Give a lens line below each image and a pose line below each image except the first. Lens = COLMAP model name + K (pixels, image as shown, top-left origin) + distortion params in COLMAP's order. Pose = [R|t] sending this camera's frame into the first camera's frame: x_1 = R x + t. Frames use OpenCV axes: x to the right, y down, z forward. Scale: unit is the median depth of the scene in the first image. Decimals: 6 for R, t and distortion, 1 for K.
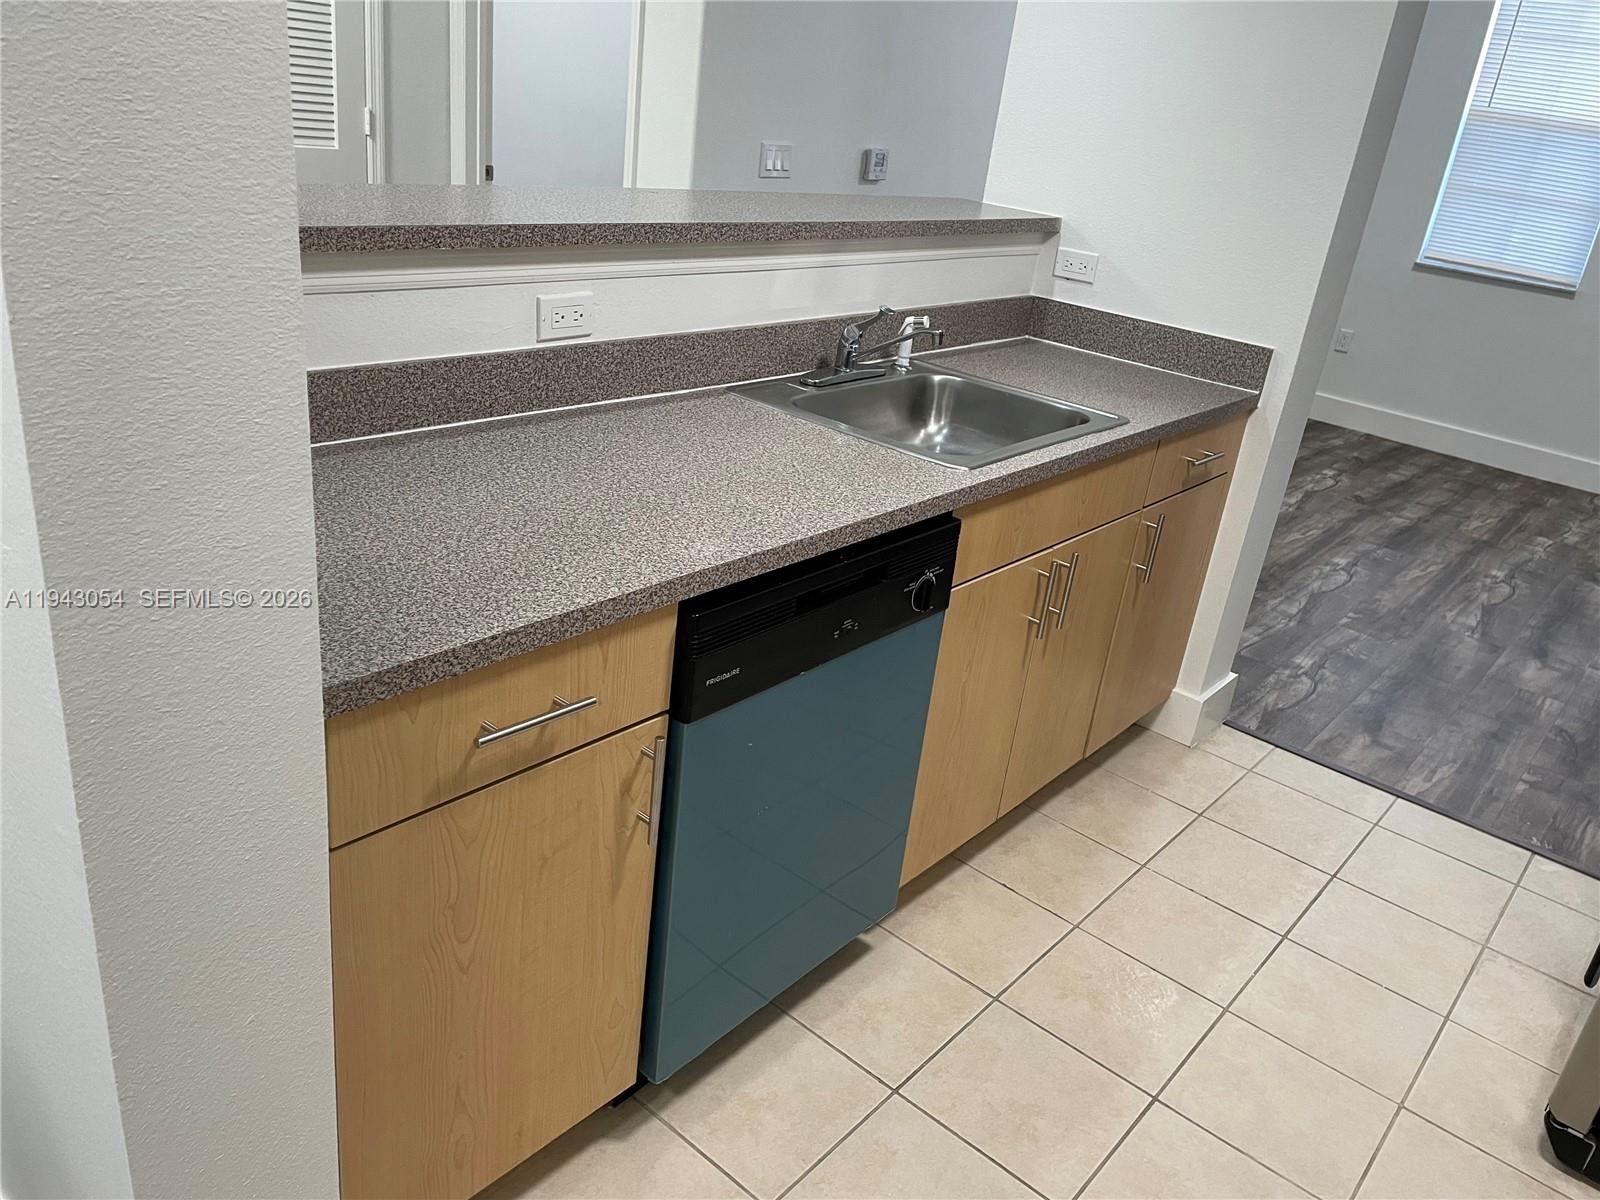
lens RADIAL K [[1212.2, 0, 808.1], [0, 1212.2, 602.3], [0, 0, 1]] dist [0.098733, -0.119620]
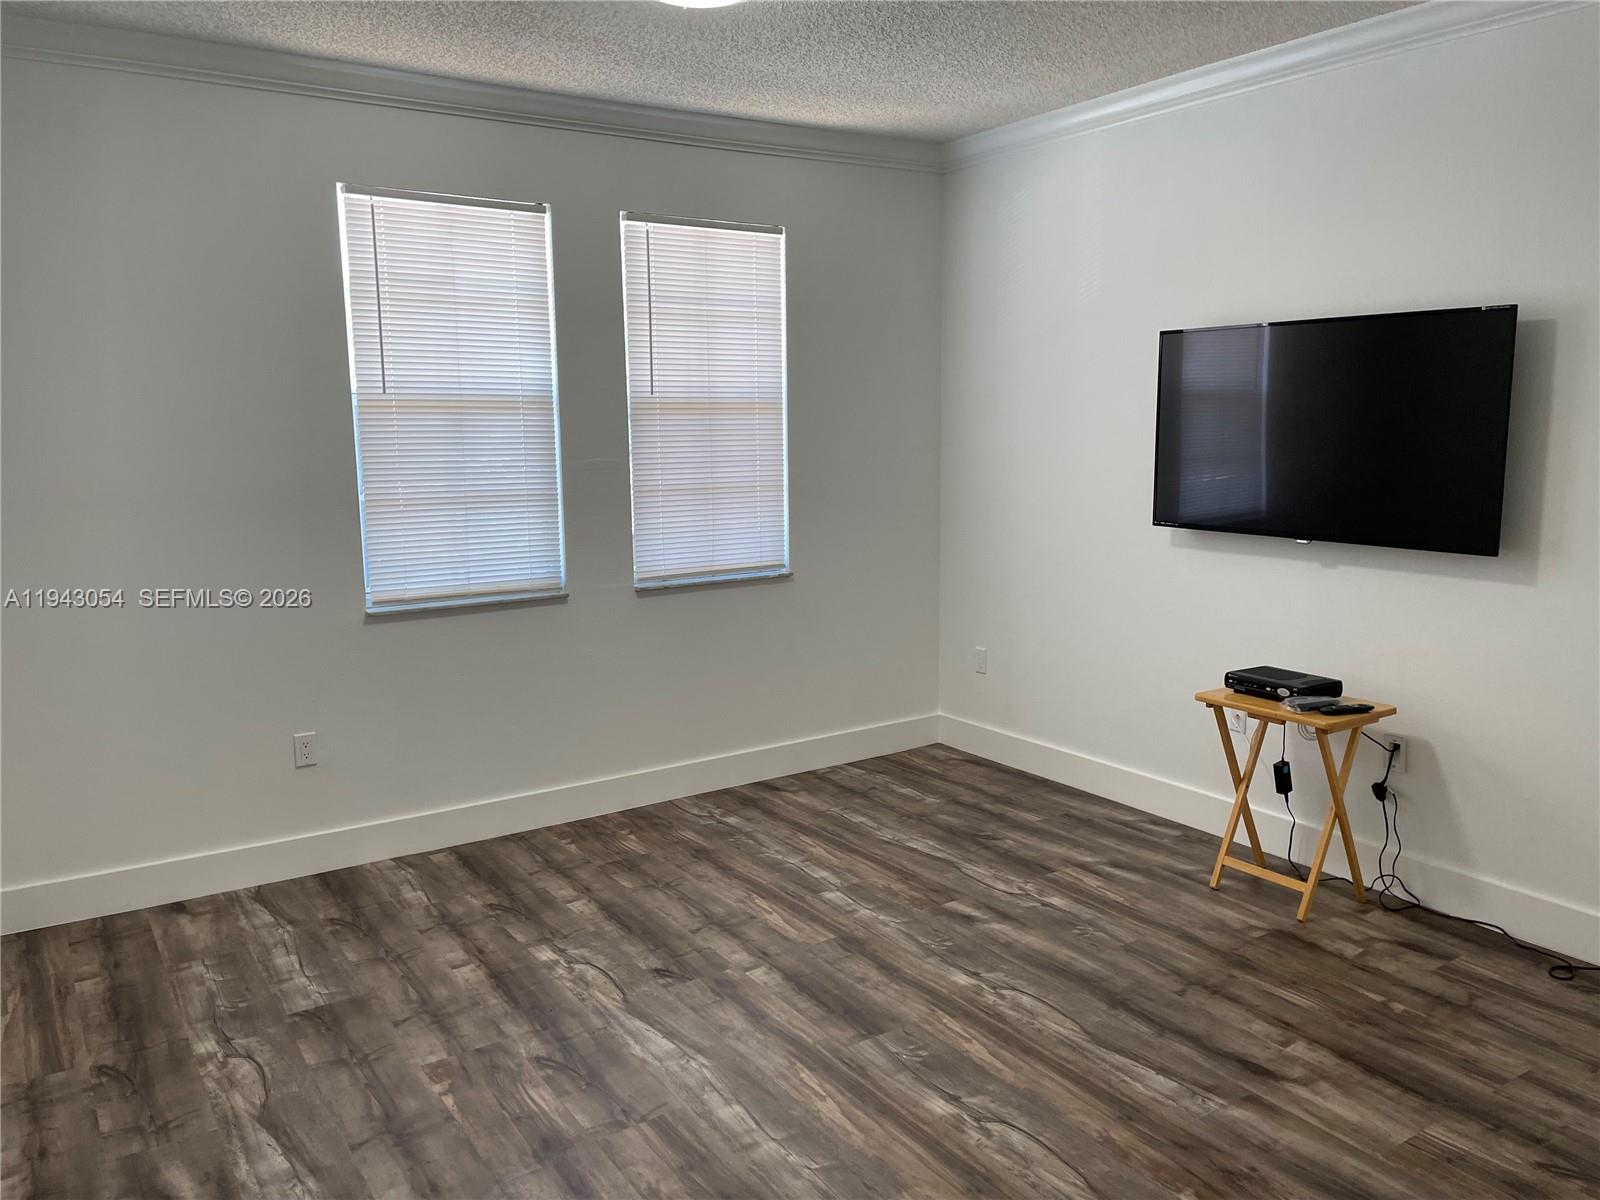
lens RADIAL K [[1212.2, 0, 792.8], [0, 1212.2, 586.8], [0, 0, 1]] dist [0.098733, -0.119620]
pose [[0.286299, -0.257249, 0.922960, -0.105696], [0.427295, 0.896468, 0.117319, -0.474553], [-0.857585, 0.360787, 0.366579, 0.971505]]
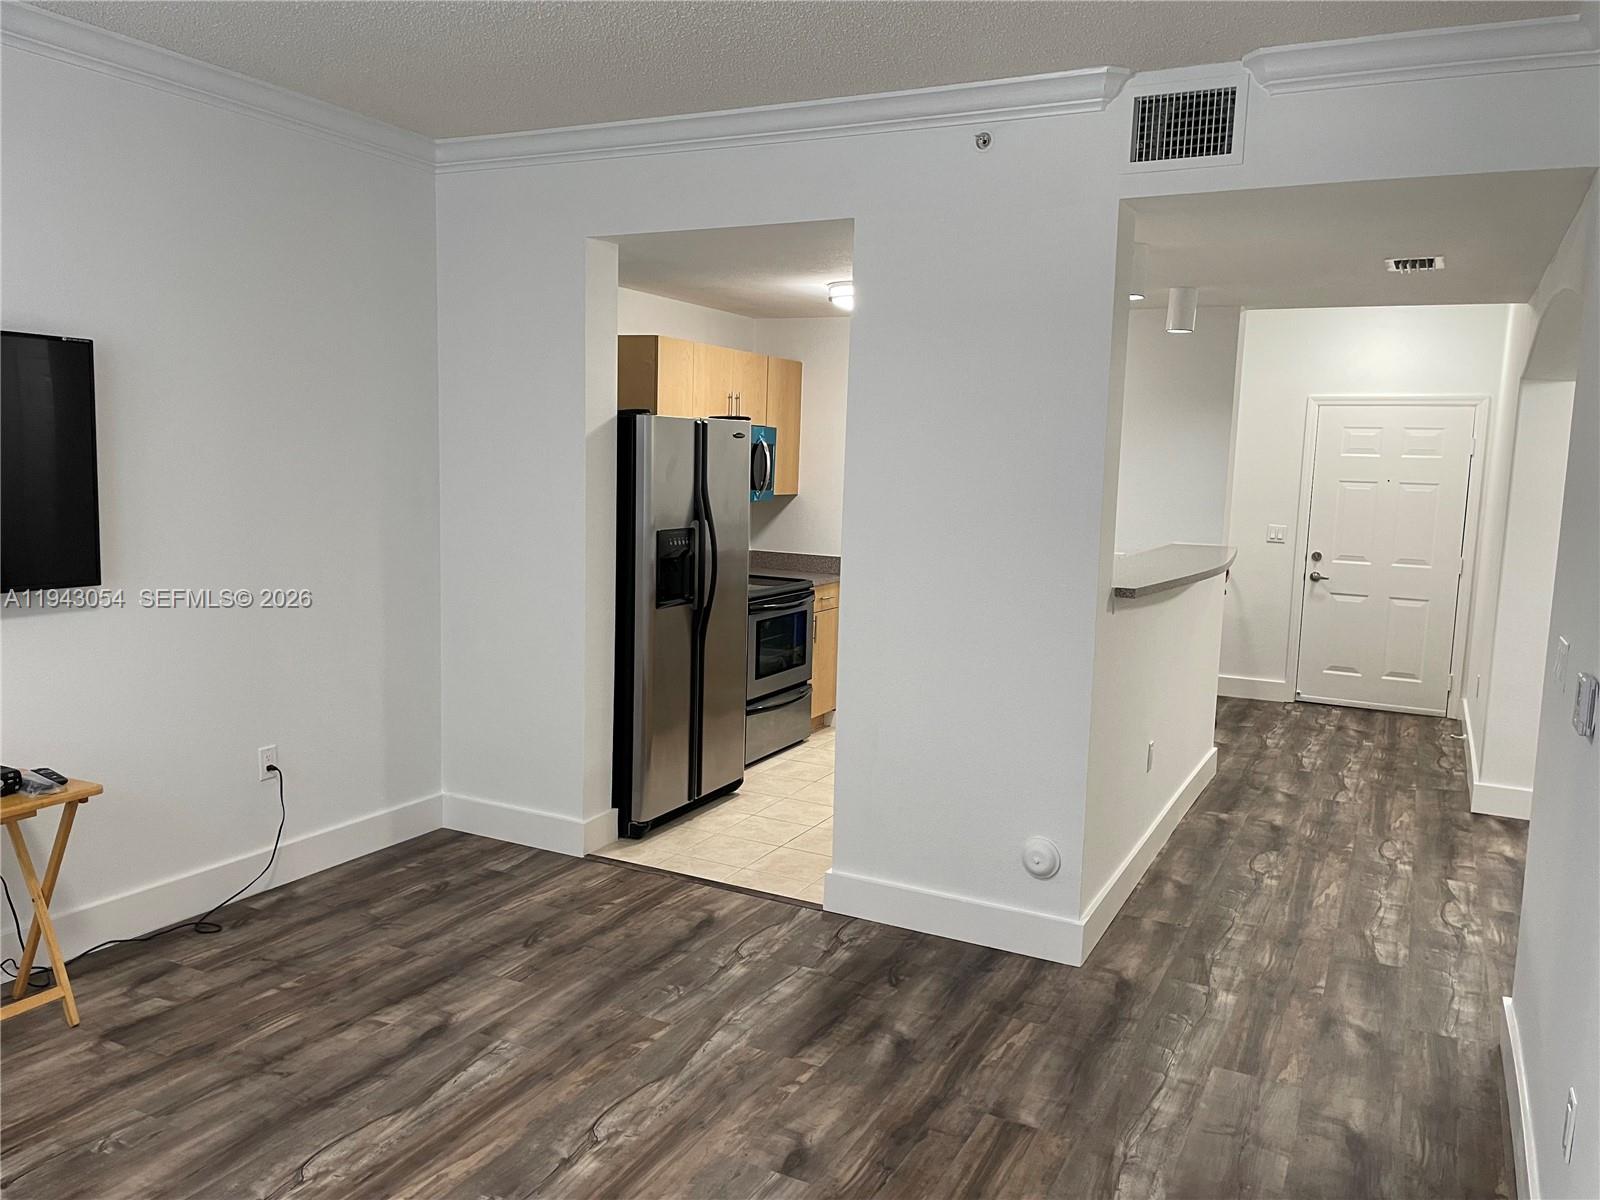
lens RADIAL K [[1212.2, 0, 812.9], [0, 1212.2, 597.4], [0, 0, 1]] dist [0.098733, -0.119620]
pose [[-0.963464, -0.122419, -0.238222, 0.652330], [-0.225440, 0.850893, 0.474508, -0.743449], [0.144613, 0.510877, -0.847403, 1.790832]]
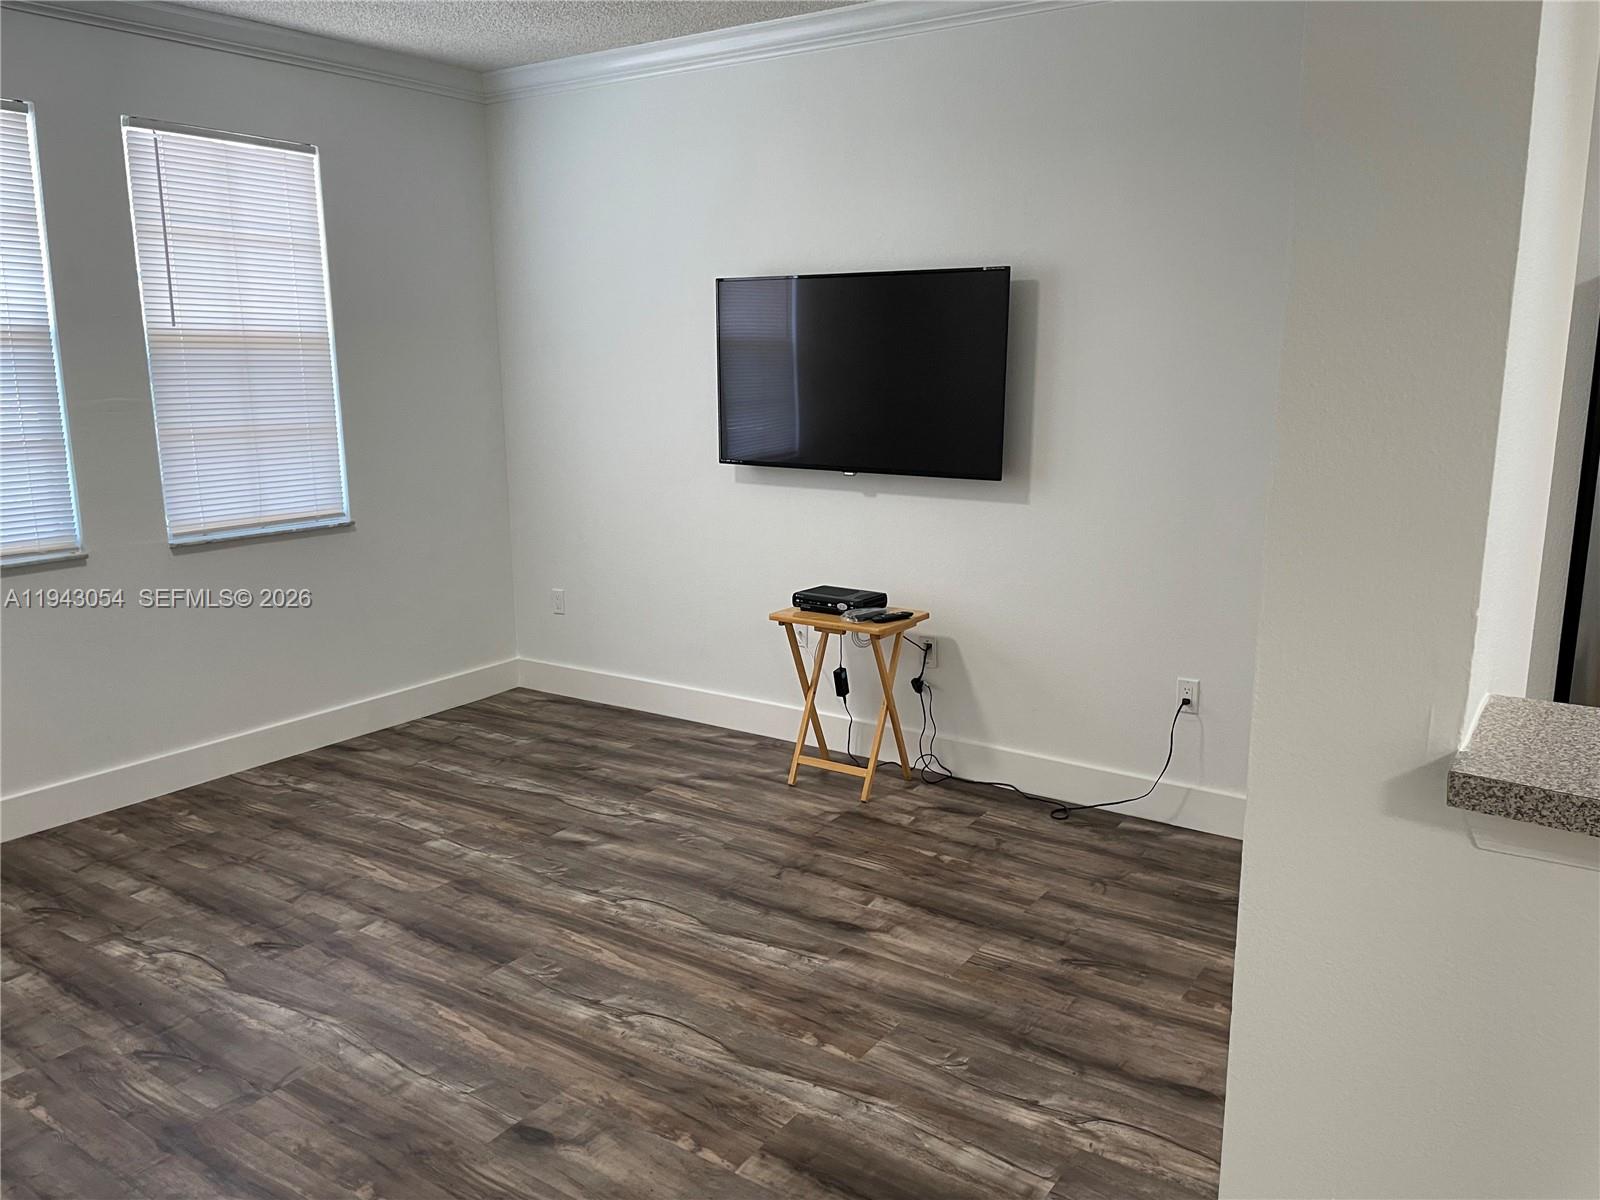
lens RADIAL K [[1212.2, 0, 803.9], [0, 1212.2, 606.9], [0, 0, 1]] dist [0.098733, -0.119620]
pose [[-0.099384, -0.316852, 0.943254, -0.149751], [0.391427, 0.859073, 0.329817, -0.495206], [-0.914826, 0.401994, 0.038646, 1.019122]]
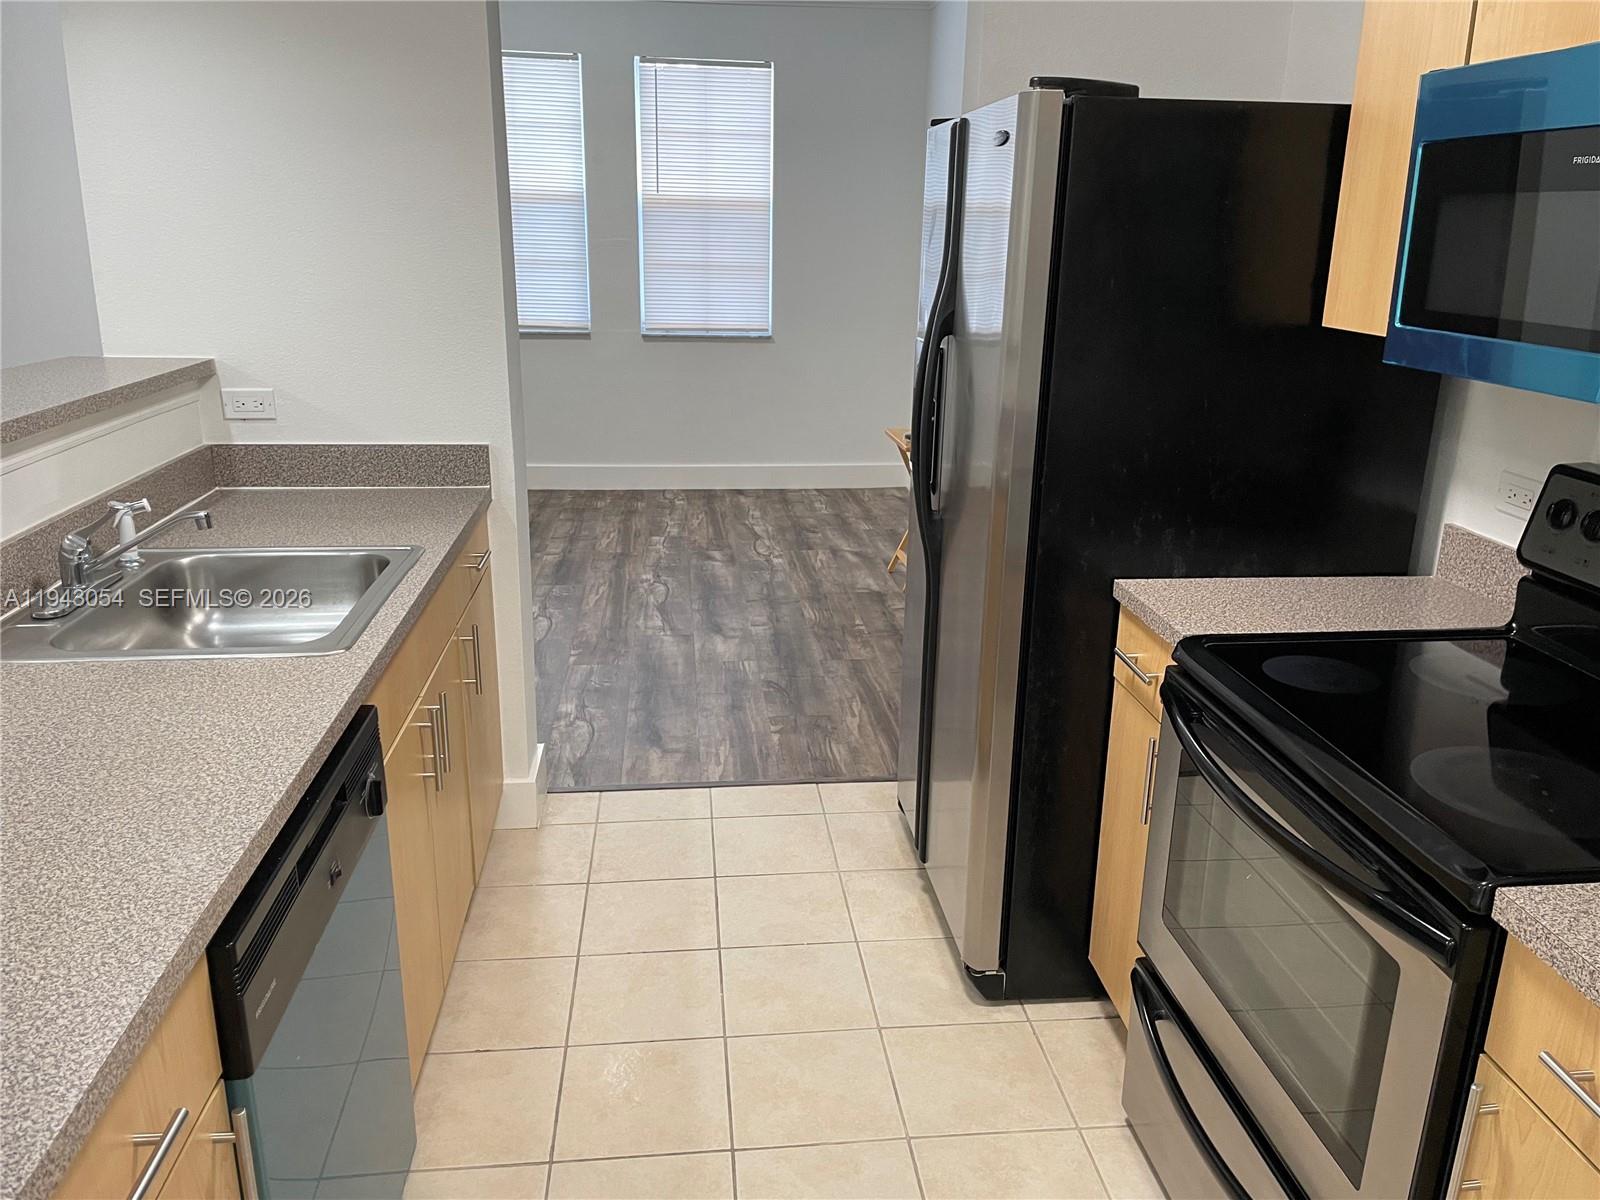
lens RADIAL K [[1212.2, 0, 808.7], [0, 1212.2, 591.1], [0, 0, 1]] dist [0.098733, -0.119620]
pose [[0.693406, -0.309674, 0.650608, -0.117080], [0.348915, 0.934319, 0.072846, -0.053970], [-0.630433, 0.176495, 0.755912, 0.046887]]
